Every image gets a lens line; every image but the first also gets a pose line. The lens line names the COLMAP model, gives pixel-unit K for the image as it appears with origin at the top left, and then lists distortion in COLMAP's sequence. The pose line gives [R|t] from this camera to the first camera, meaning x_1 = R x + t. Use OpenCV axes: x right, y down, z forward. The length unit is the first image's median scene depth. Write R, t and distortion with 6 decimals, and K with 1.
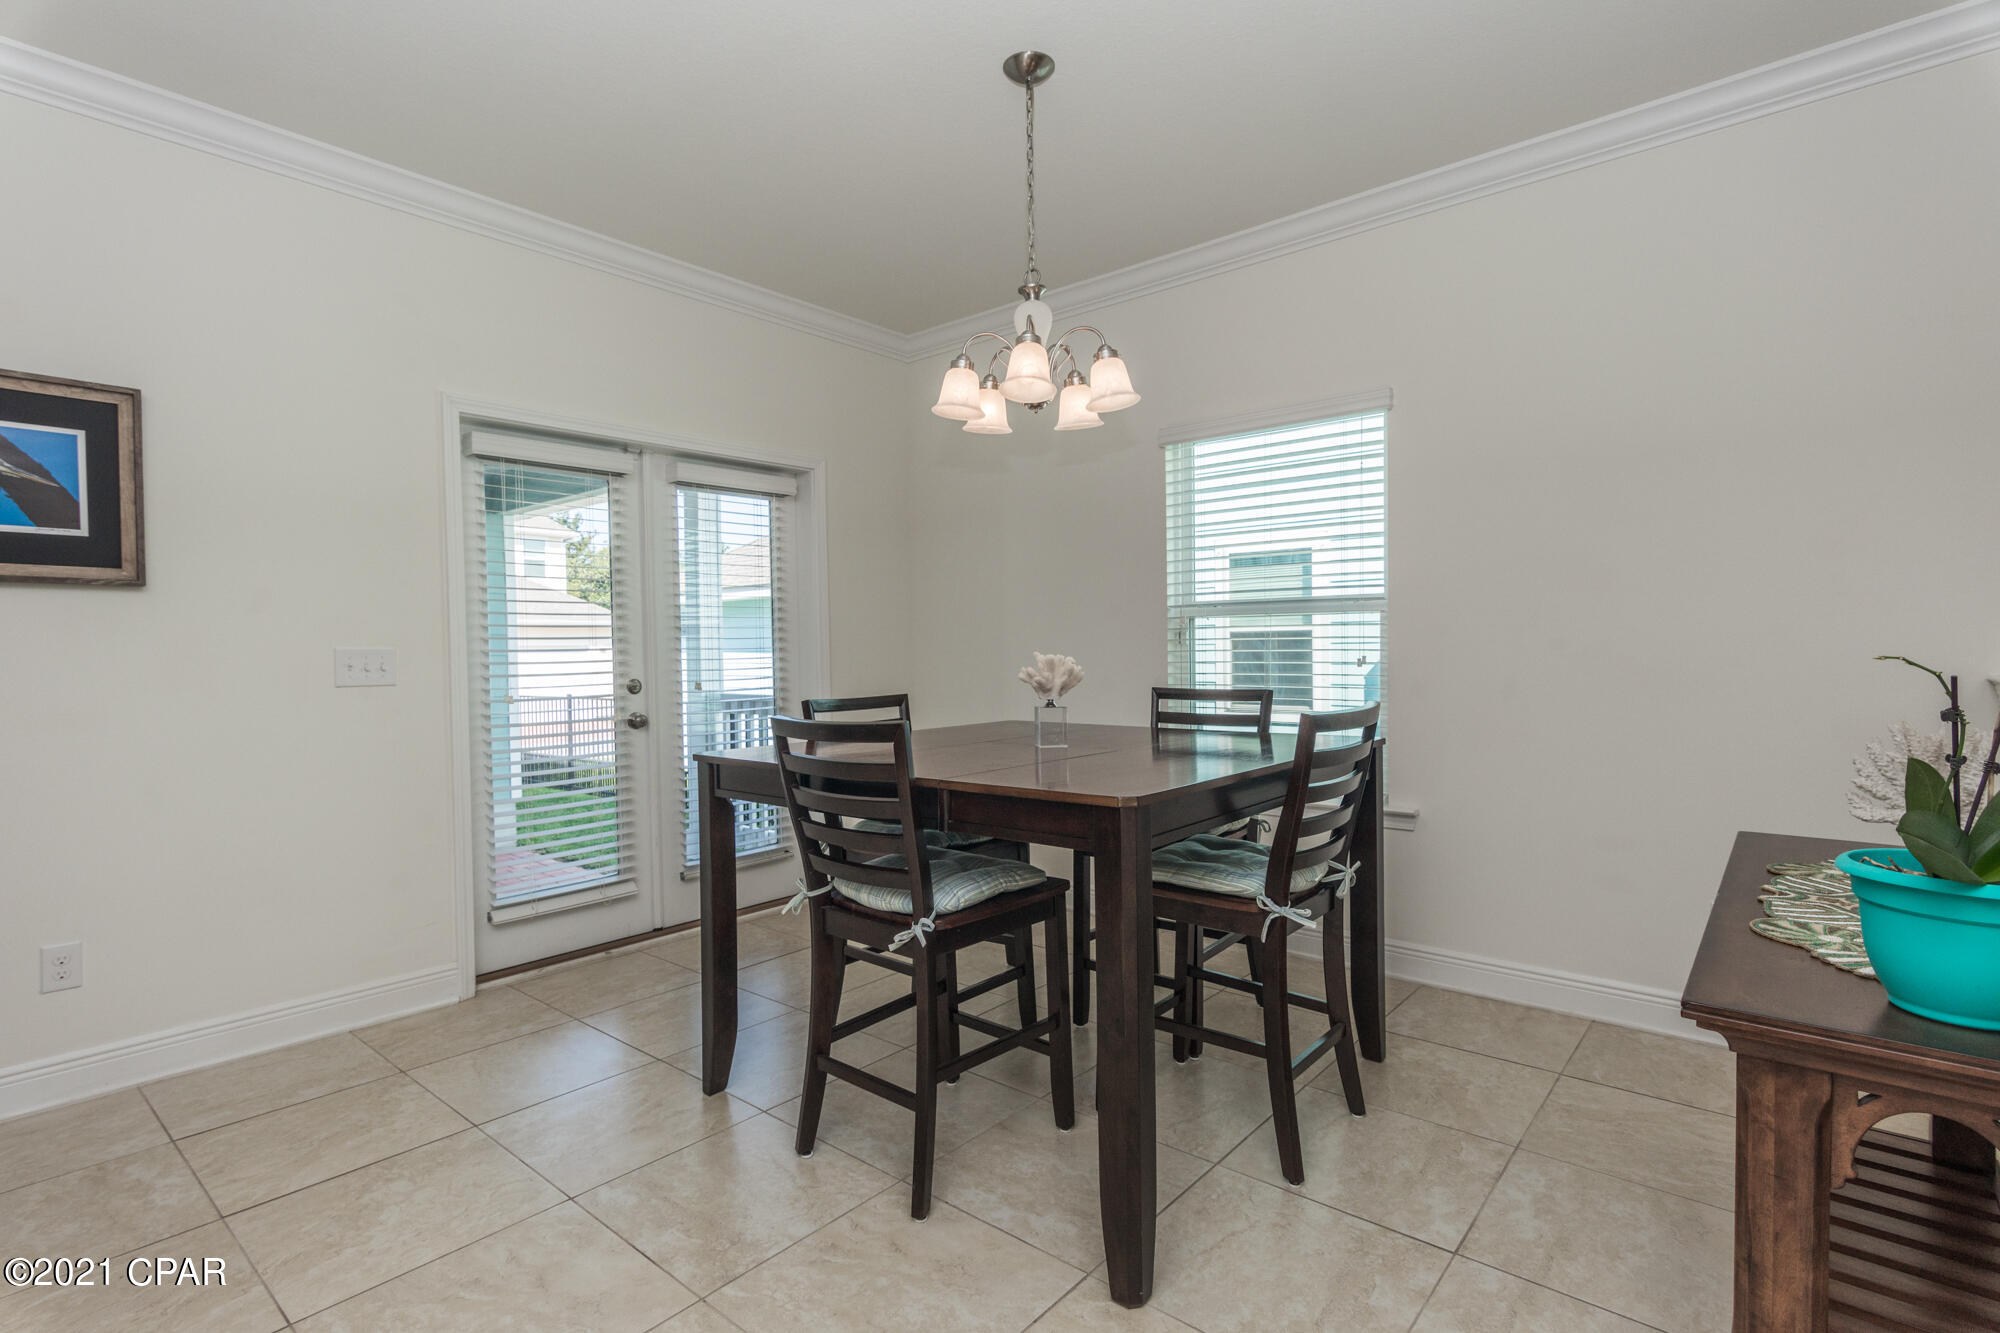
lens RADIAL K [[964.1, 0, 991.4], [0, 964.1, 672.7], [0, 0, 1]] dist [0.003877, -0.000067]
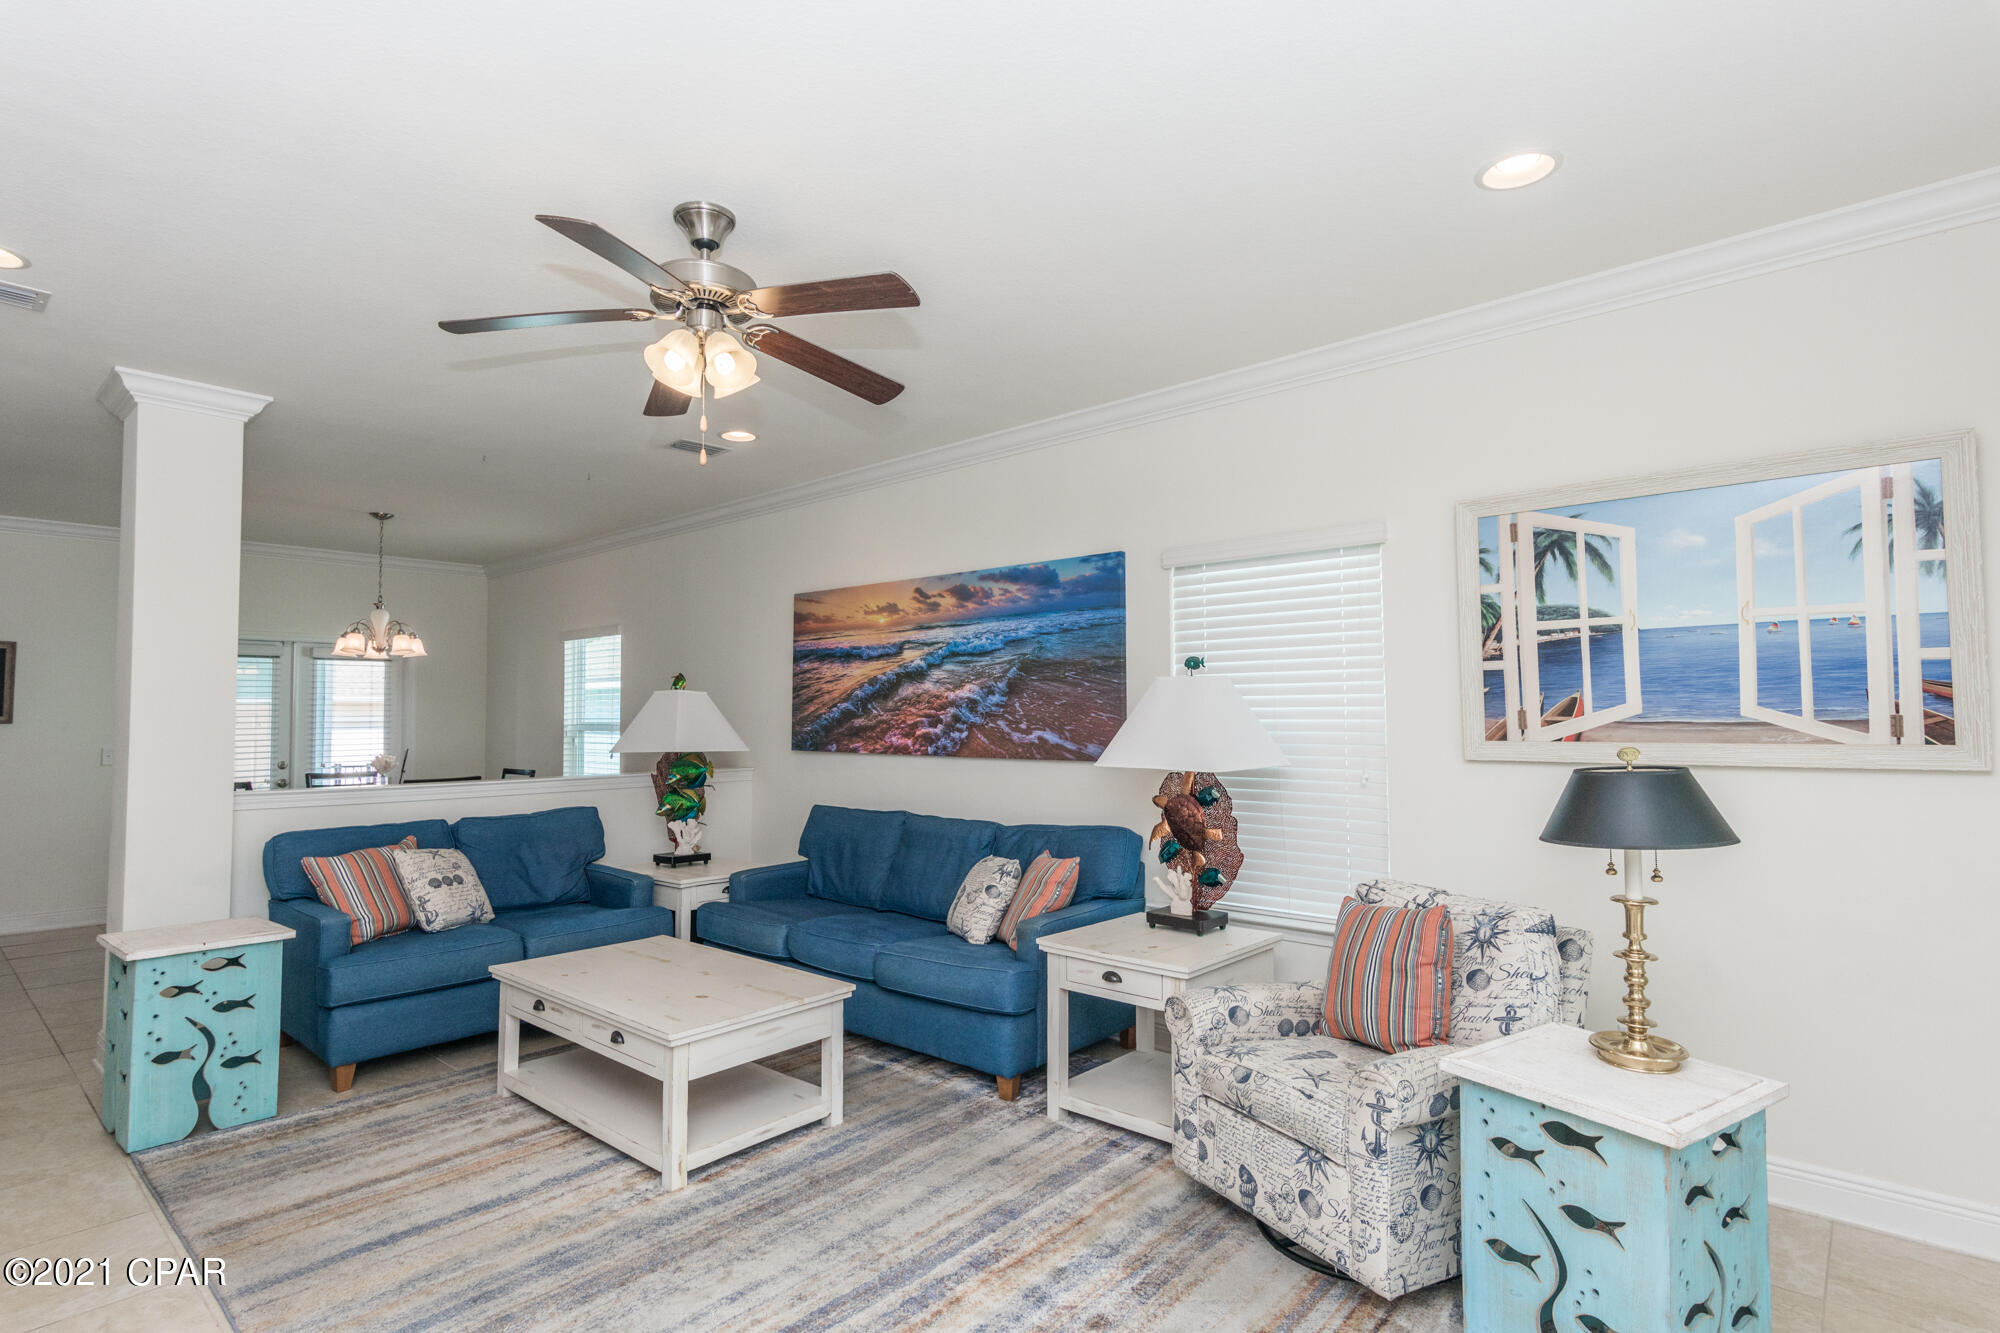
lens RADIAL K [[996.1, 0, 990.6], [0, 996.1, 674.0], [0, 0, 1]] dist [-0.001269, 0.000249]
pose [[0.999887, 0.005033, -0.014143, 1.598443], [-0.006049, 0.997333, -0.072735, -0.046538], [0.013739, 0.072812, 0.997251, -1.448779]]
